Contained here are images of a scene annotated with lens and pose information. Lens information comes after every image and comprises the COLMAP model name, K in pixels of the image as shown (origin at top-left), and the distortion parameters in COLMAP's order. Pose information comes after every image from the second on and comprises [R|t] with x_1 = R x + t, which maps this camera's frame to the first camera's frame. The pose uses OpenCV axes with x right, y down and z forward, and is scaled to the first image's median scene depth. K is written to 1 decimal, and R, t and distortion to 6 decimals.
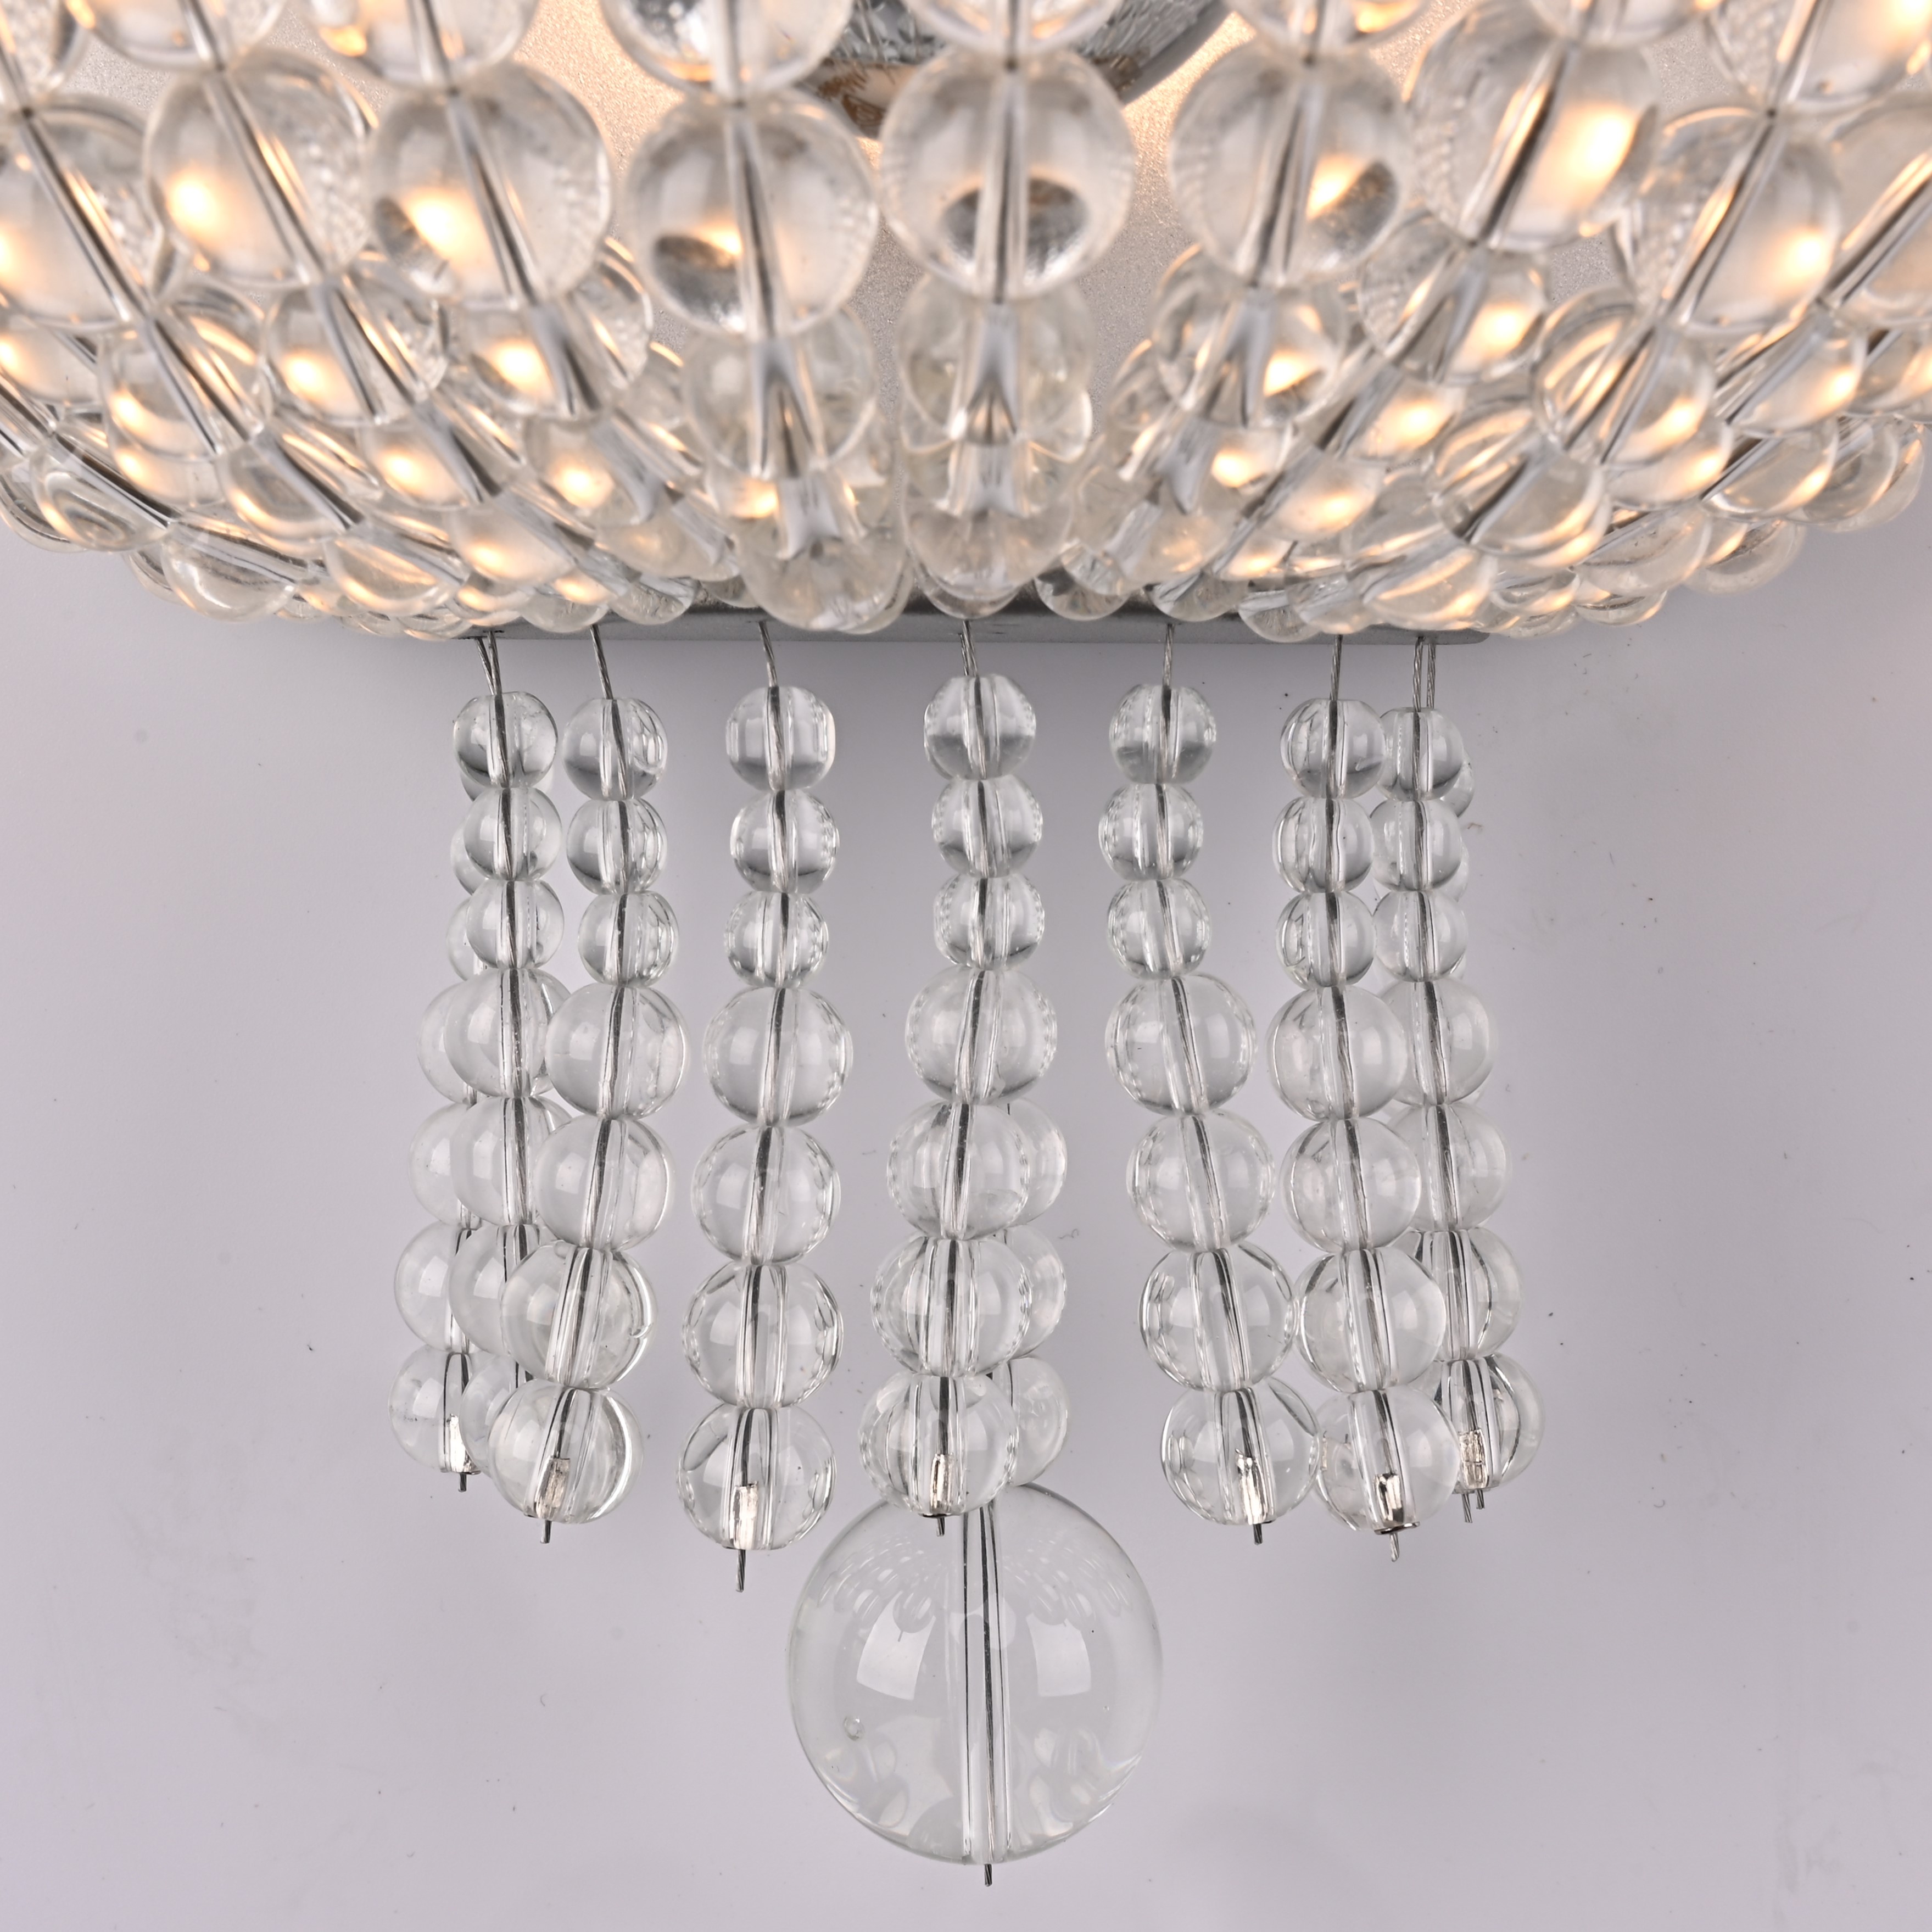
lens RADIAL K [[3676.1, 0, 966.0], [0, 3676.1, 966.0], [0, 0, 1]] dist [0.010665, 0.045146]
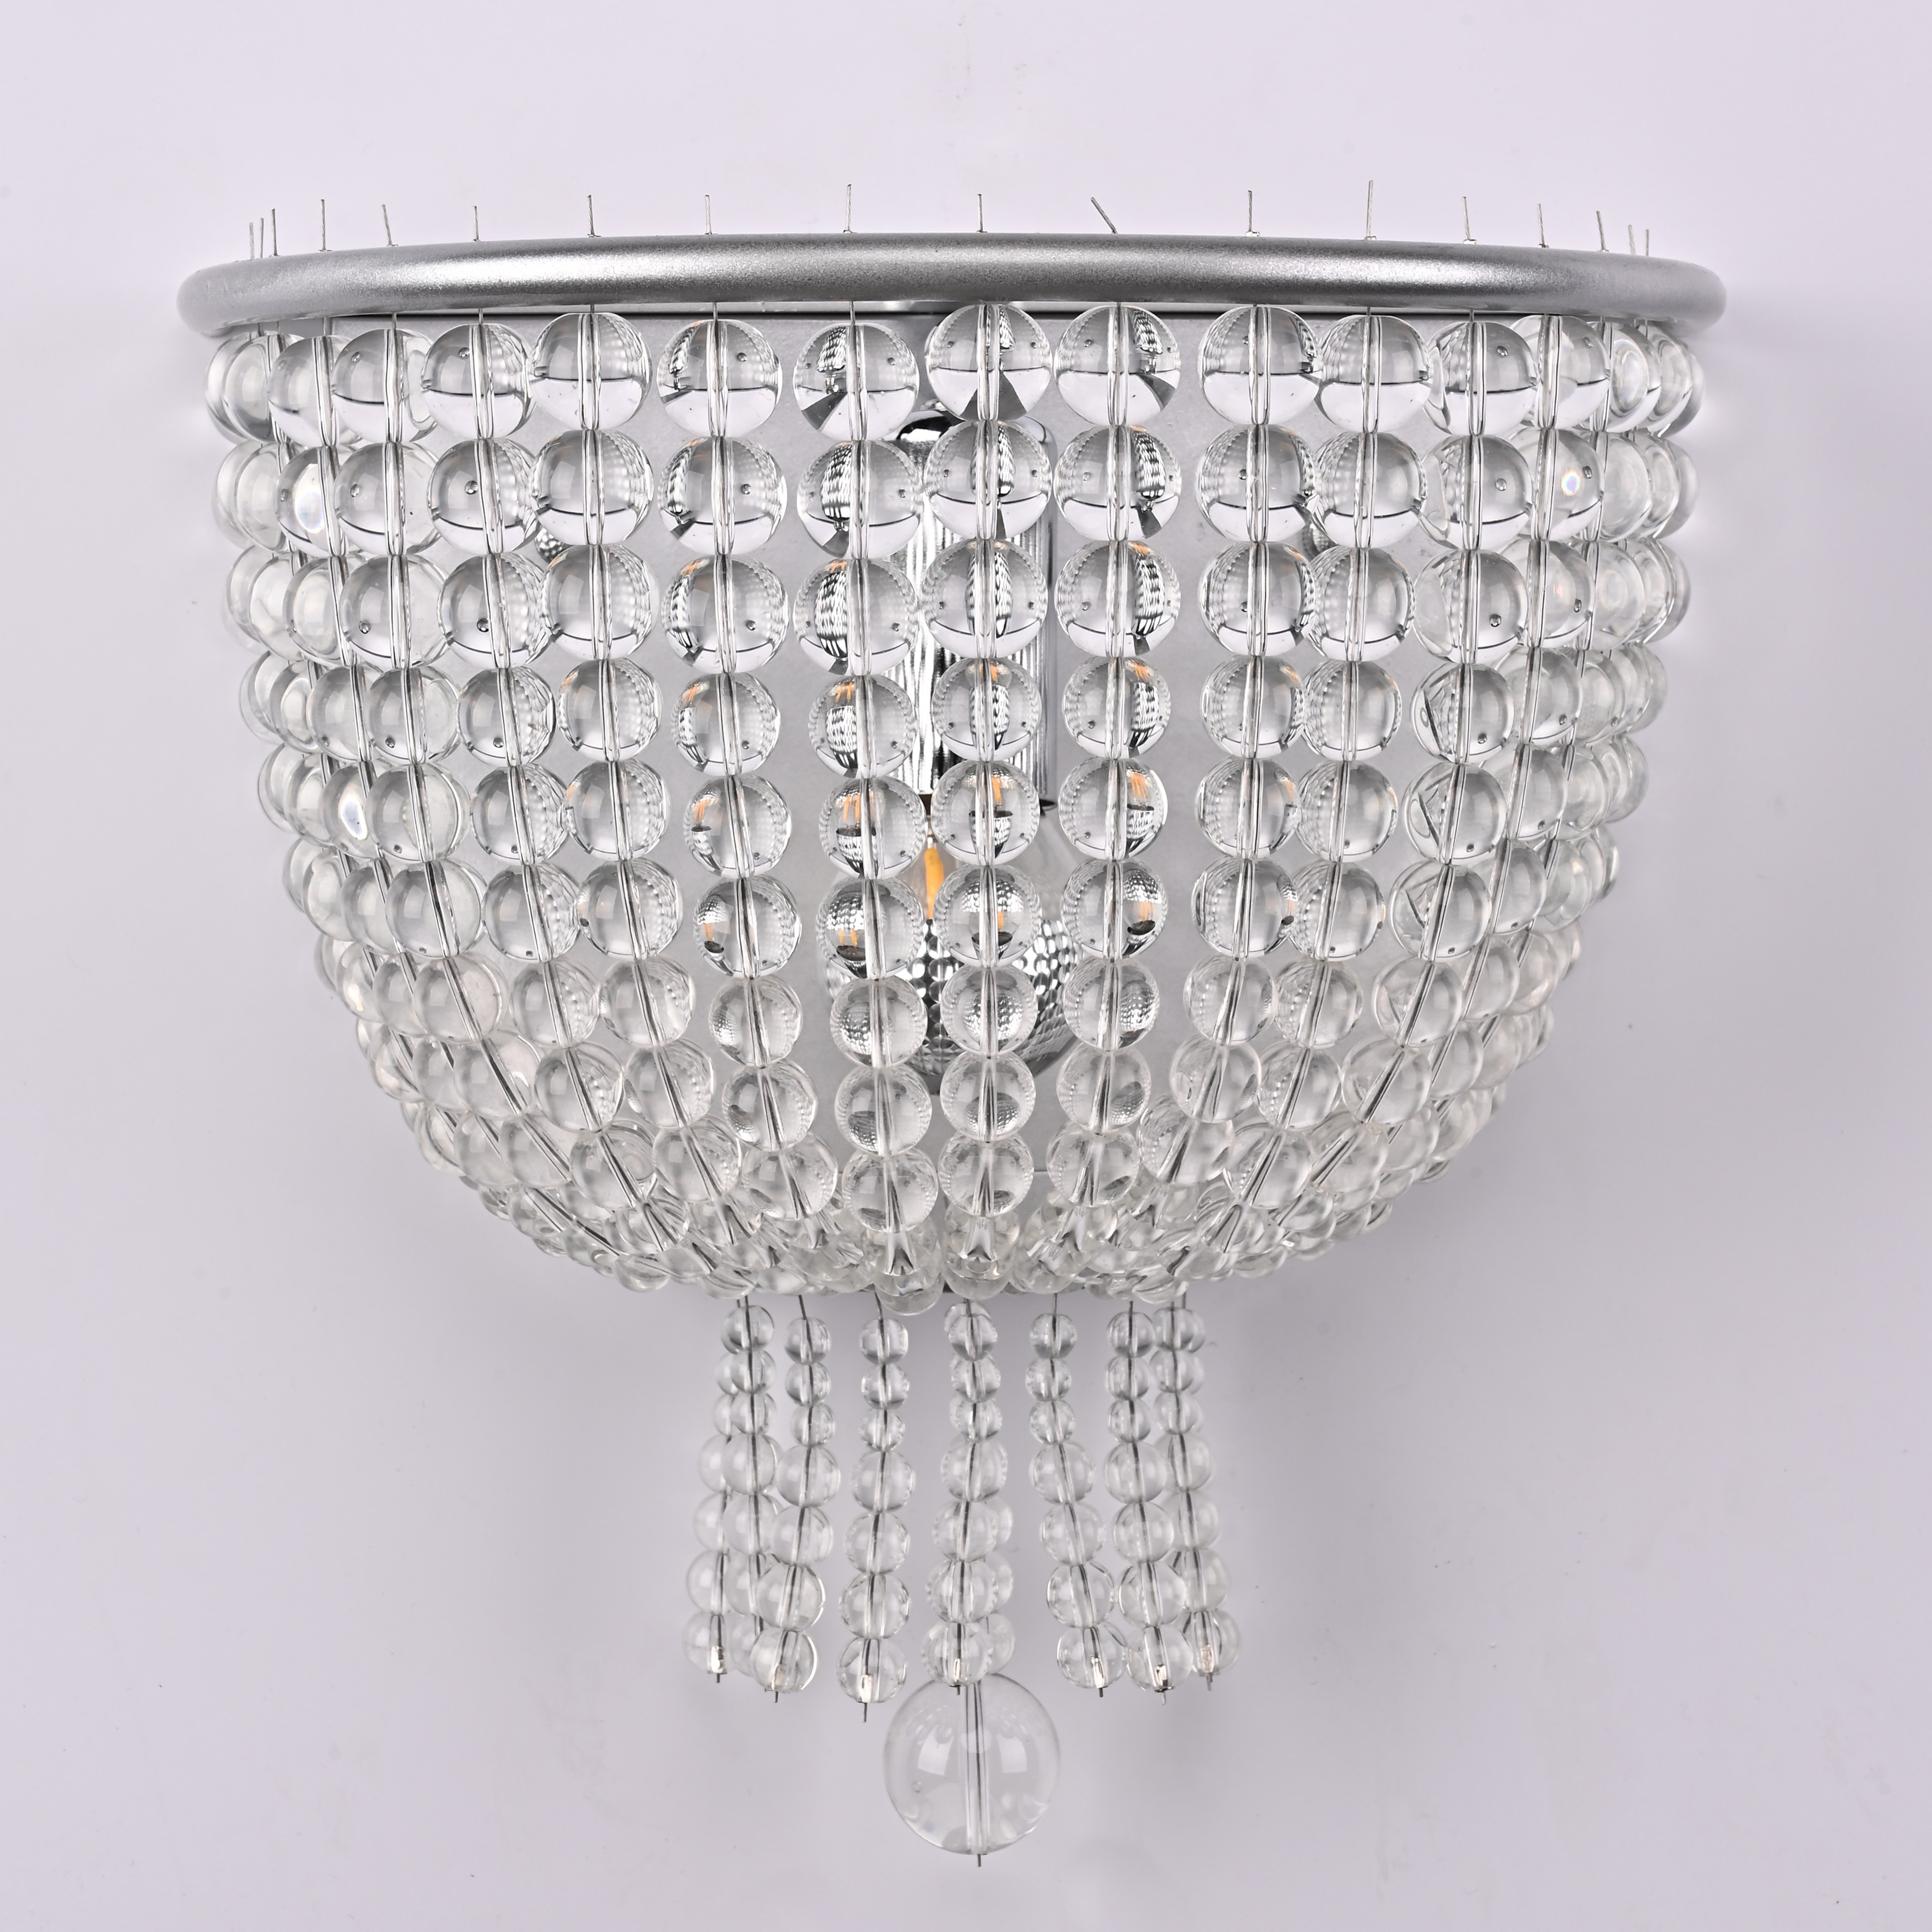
lens RADIAL K [[4522.0, 0, 966.0], [0, 4522.0, 966.0], [0, 0, 1]] dist [0.003907, 0.363876]
pose [[0.999775, -0.011164, 0.018051, -0.047436], [0.011713, 0.999464, -0.030575, -0.205284], [-0.017700, 0.030780, 0.999369, -1.775404]]
